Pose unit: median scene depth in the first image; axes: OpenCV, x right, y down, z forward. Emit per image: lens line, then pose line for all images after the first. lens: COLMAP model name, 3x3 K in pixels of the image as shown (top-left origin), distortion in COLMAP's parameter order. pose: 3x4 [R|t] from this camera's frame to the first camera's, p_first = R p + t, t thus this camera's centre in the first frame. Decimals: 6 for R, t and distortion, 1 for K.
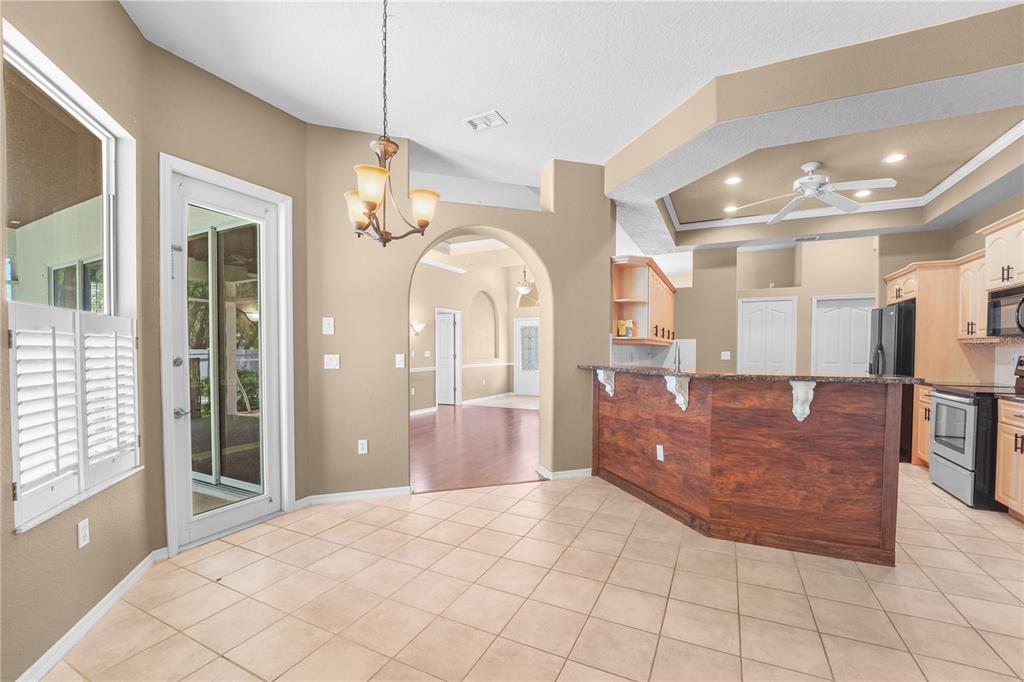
lens RADIAL K [[422.7, 0, 515.3], [0, 422.7, 362.3], [0, 0, 1]] dist [-0.026493, 0.001860]
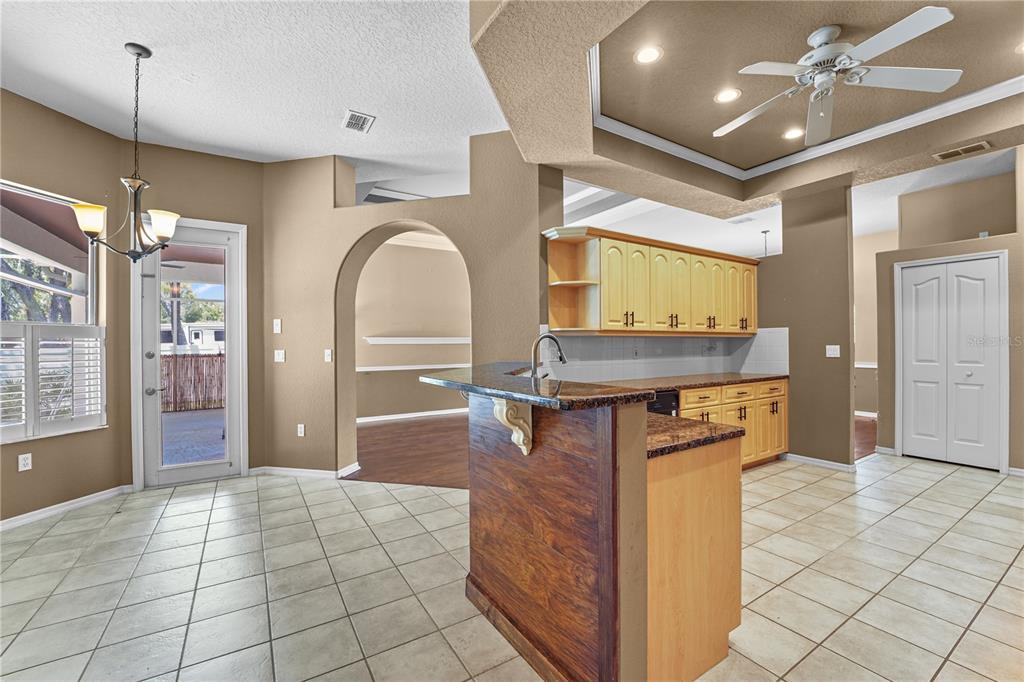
lens RADIAL K [[422.7, 0, 517.3], [0, 422.7, 344.1], [0, 0, 1]] dist [-0.026493, 0.001860]
pose [[0.859147, -0.005930, -0.511694, 0.755577], [-0.008824, 0.999613, -0.026400, -0.008985], [0.511652, 0.027197, 0.858762, 0.325366]]
